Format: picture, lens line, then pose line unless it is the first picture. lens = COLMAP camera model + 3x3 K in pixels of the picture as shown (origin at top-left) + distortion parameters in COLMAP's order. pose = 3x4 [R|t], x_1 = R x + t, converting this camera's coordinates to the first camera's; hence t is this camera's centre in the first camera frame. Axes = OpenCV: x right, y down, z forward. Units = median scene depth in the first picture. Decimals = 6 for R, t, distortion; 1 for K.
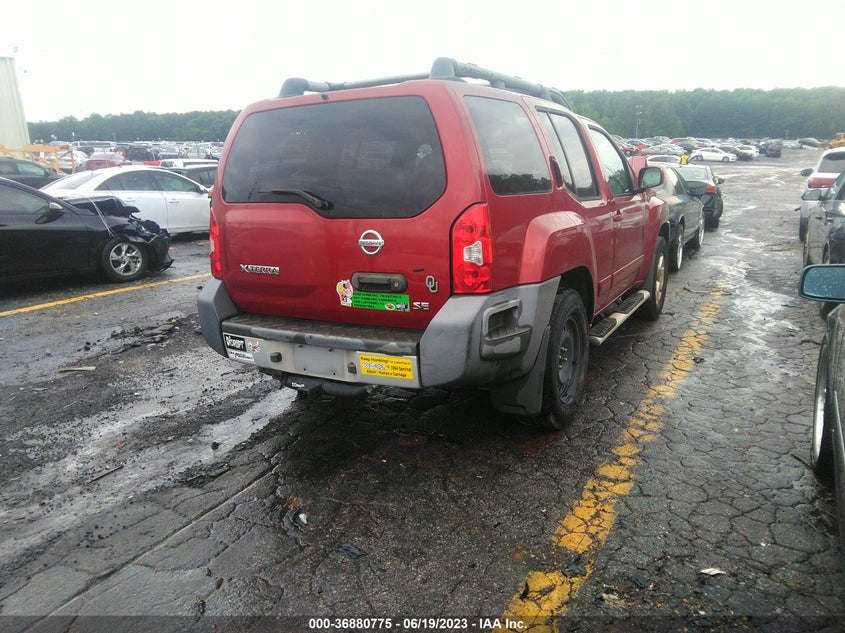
lens RADIAL K [[635.9, 0, 426.7], [0, 635.9, 315.9], [0, 0, 1]] dist [0.087253, -0.142220]
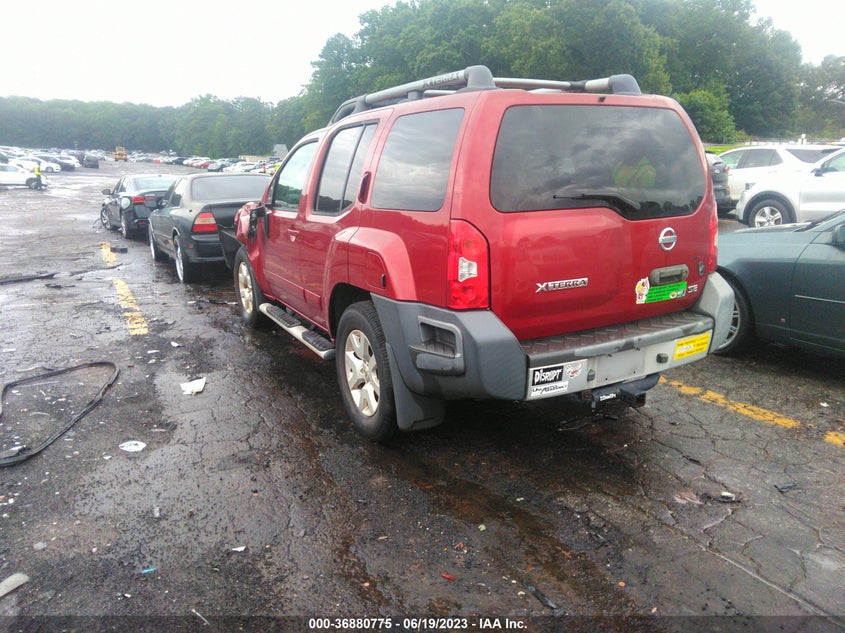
lens RADIAL K [[635.9, 0, 426.7], [0, 635.9, 315.9], [0, 0, 1]] dist [0.087253, -0.142220]
pose [[0.499623, -0.175044, 0.848373, -1.173941], [0.189197, 0.977776, 0.090322, -0.154049], [-0.845329, 0.115382, 0.521637, 0.741389]]
